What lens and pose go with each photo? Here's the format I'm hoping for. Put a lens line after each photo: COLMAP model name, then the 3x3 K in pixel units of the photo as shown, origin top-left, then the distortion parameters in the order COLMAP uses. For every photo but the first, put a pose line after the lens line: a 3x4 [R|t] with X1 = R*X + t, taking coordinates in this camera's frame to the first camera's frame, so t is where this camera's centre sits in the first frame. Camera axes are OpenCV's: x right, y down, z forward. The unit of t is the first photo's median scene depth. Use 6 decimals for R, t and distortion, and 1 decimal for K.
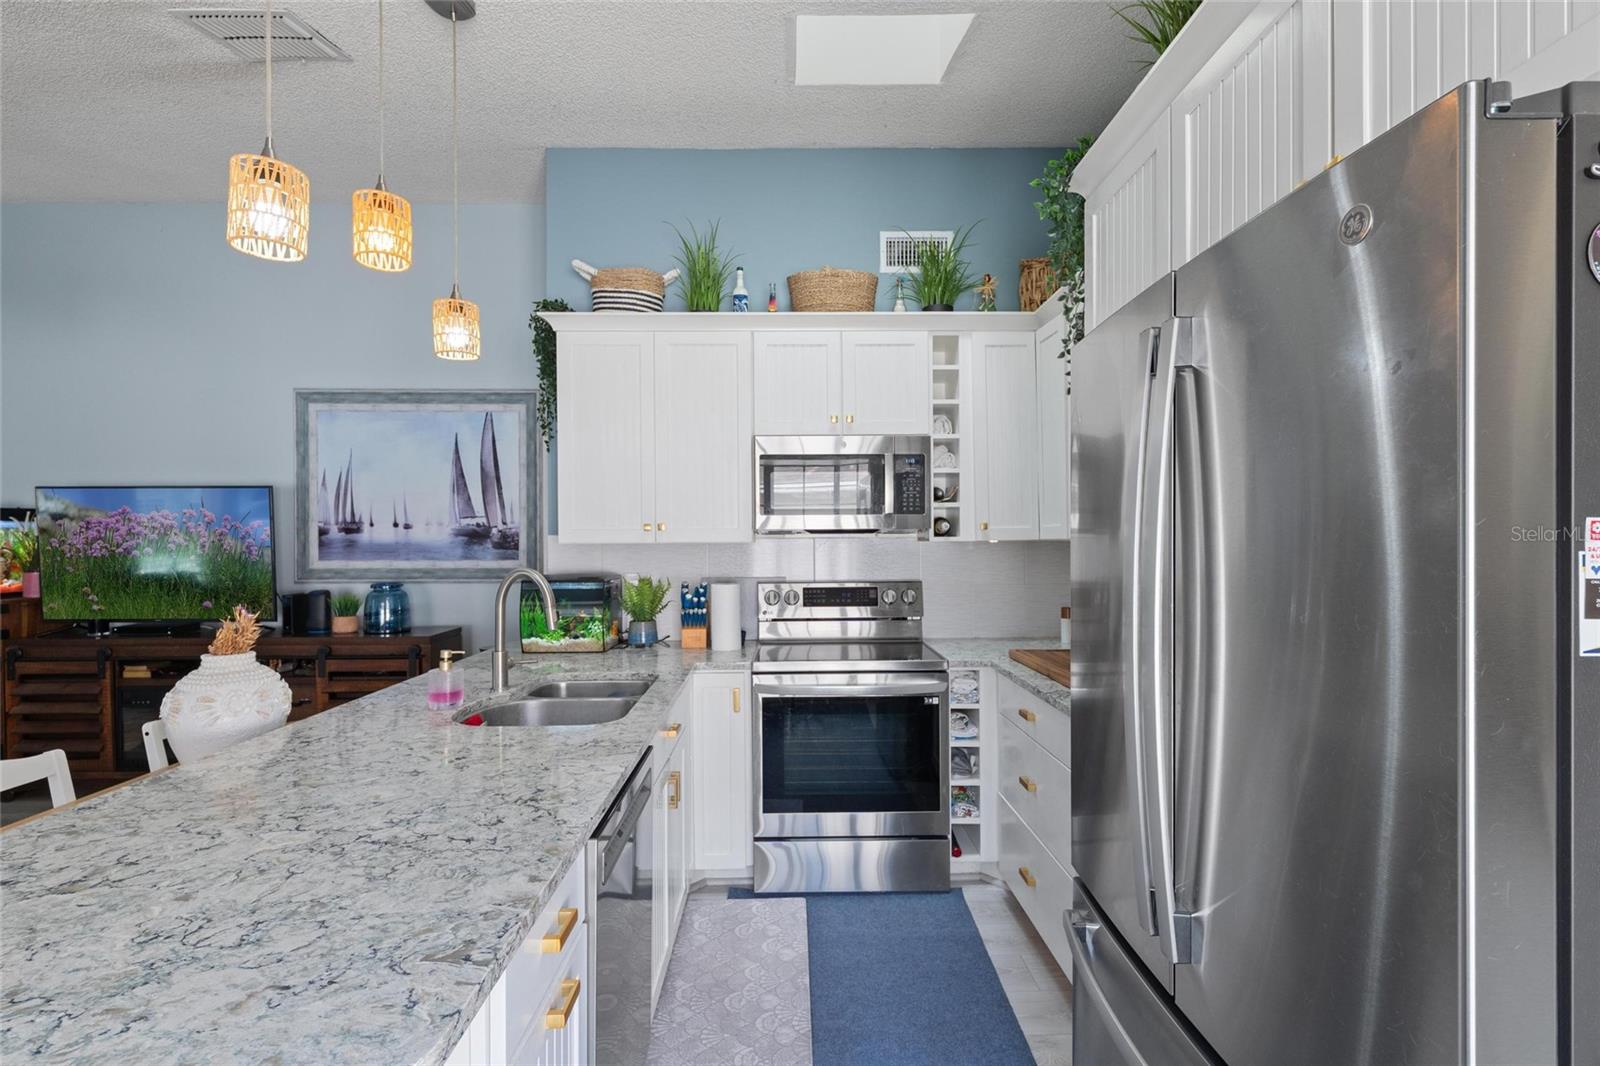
lens RADIAL K [[745.6, 0, 805.0], [0, 745.6, 540.1], [0, 0, 1]] dist [-0.002400, -0.000538]
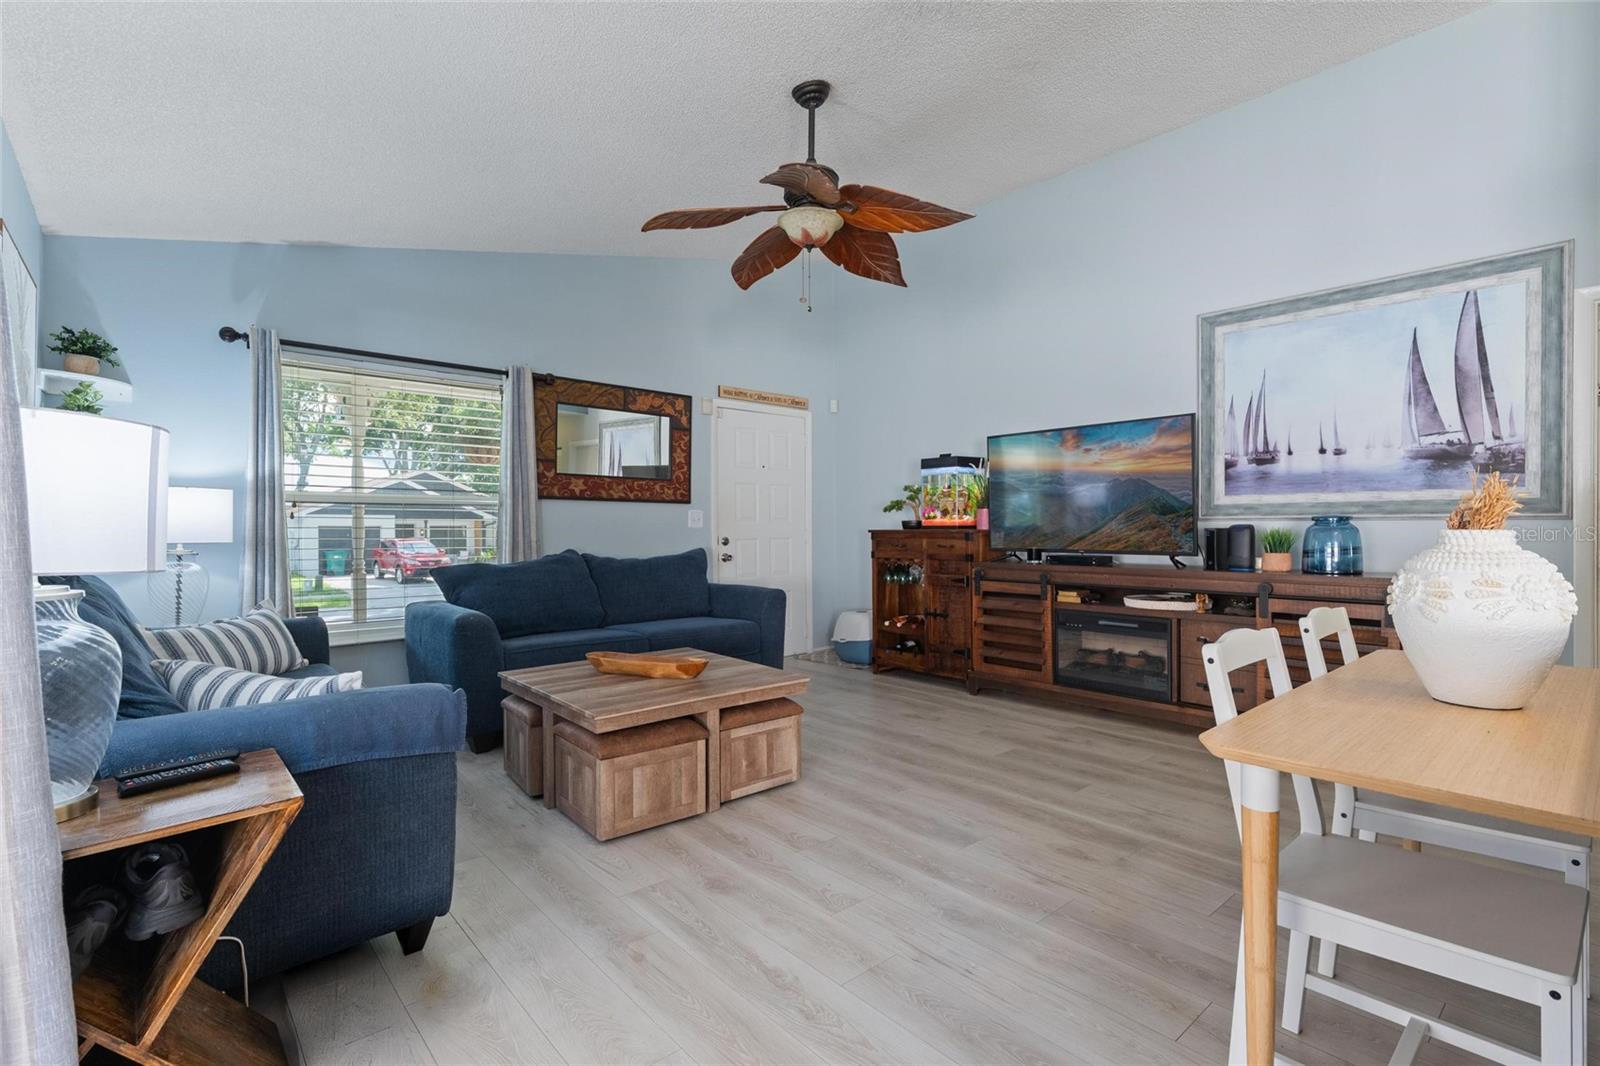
lens RADIAL K [[745.6, 0, 797.3], [0, 745.6, 529.2], [0, 0, 1]] dist [-0.002400, -0.000538]
pose [[0.635618, 0.004202, -0.771993, -0.387934], [-0.001059, 0.999989, 0.004571, 0.091798], [0.772003, -0.002088, 0.635615, 0.002465]]
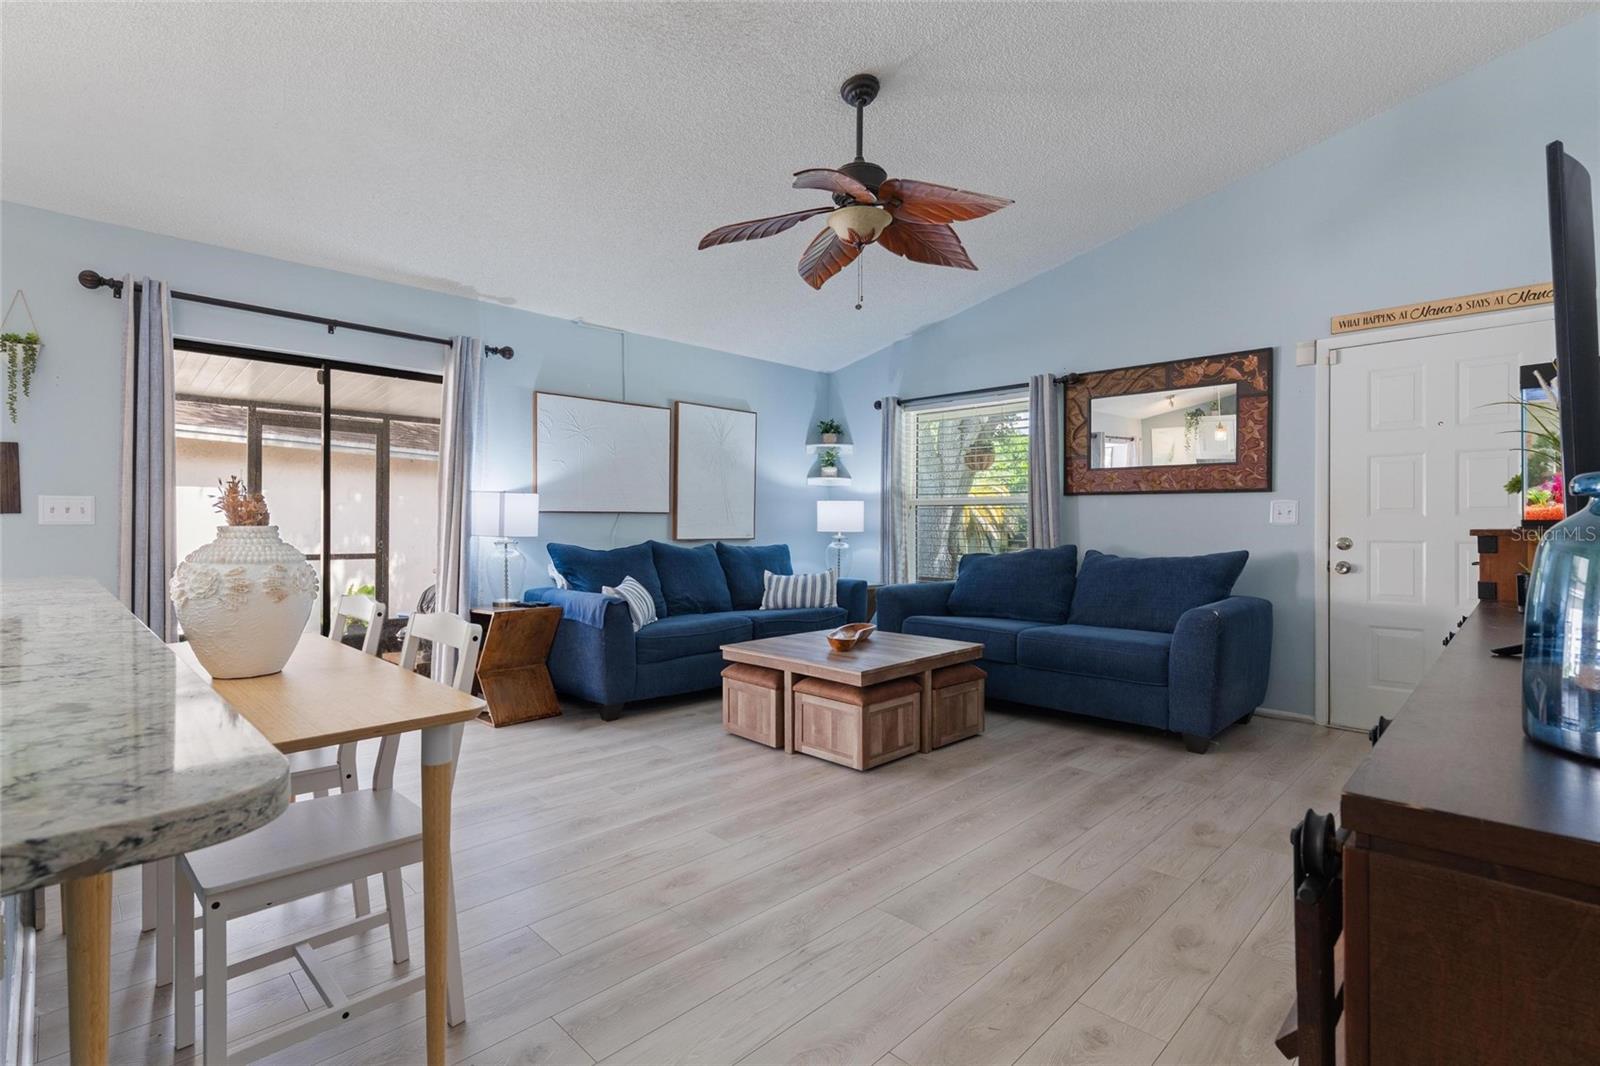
lens RADIAL K [[745.6, 0, 792.7], [0, 745.6, 519.4], [0, 0, 1]] dist [-0.002400, -0.000538]
pose [[-0.730119, -0.000581, -0.683320, -0.392349], [0.001594, 0.999995, -0.002554, 0.091247], [0.683319, -0.002953, -0.730114, 1.292519]]
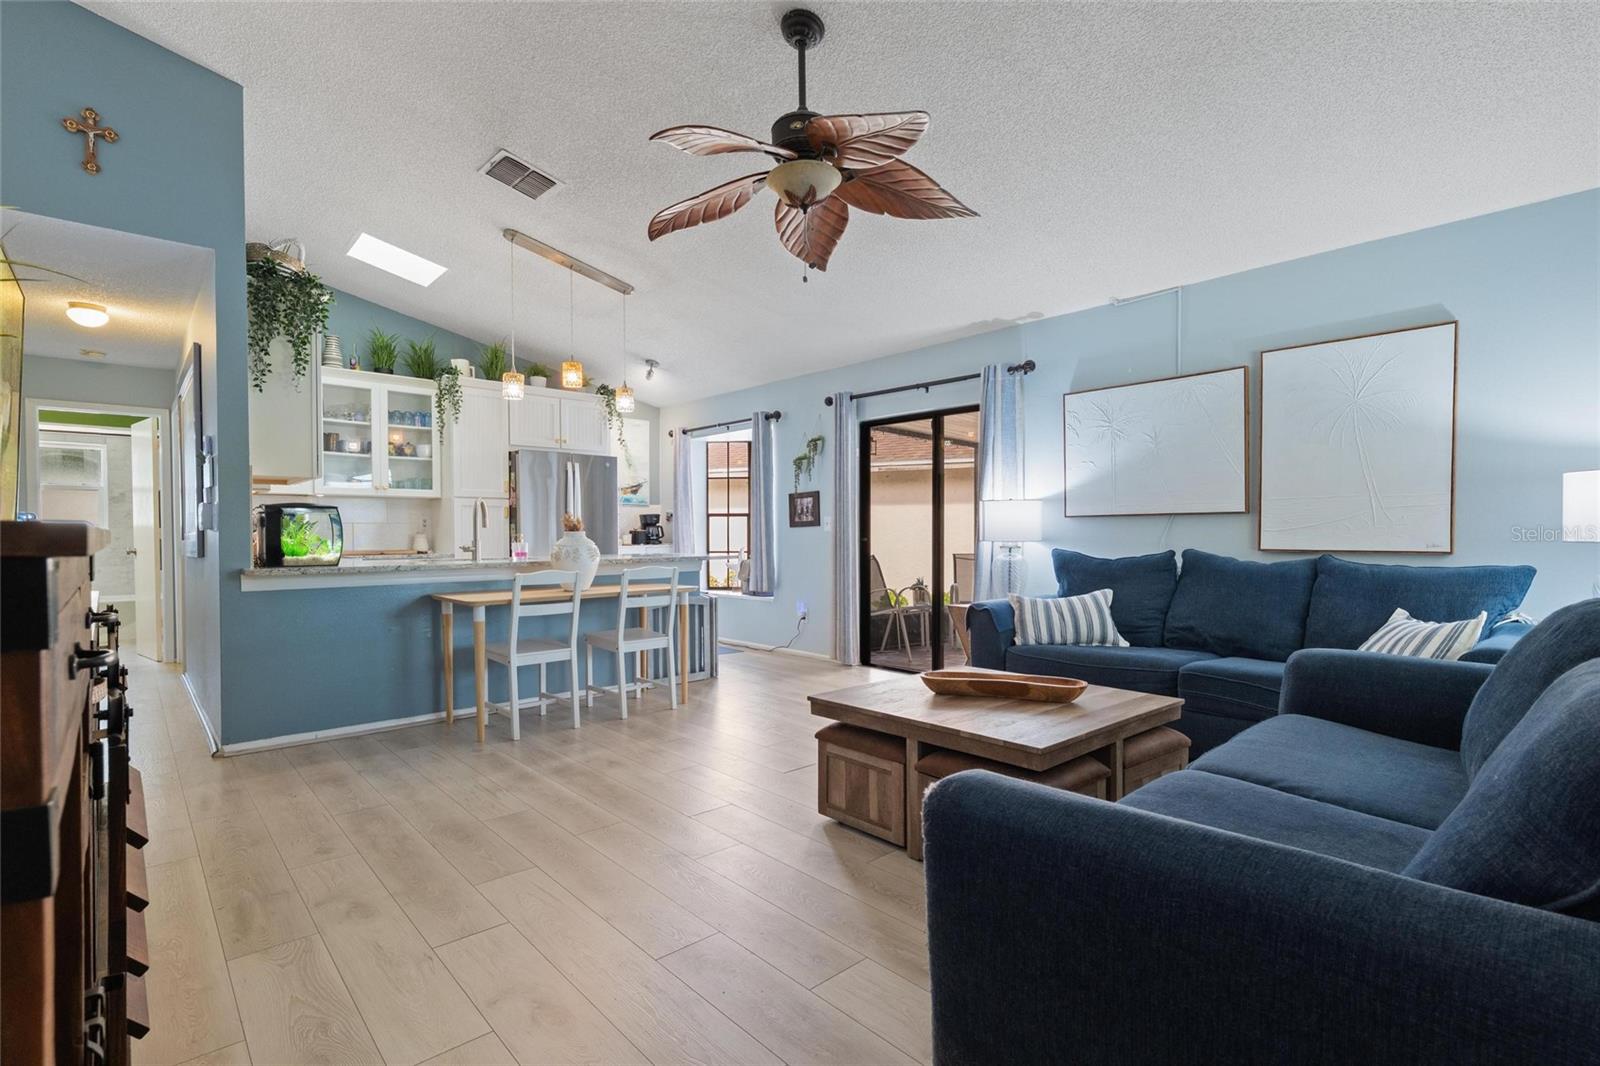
lens RADIAL K [[745.6, 0, 809.3], [0, 745.6, 533.9], [0, 0, 1]] dist [-0.002400, -0.000538]
pose [[-0.660011, 0.006115, 0.751231, -1.778243], [0.006734, 0.999975, -0.002223, 0.104818], [-0.751226, 0.003591, -0.660036, 1.202152]]
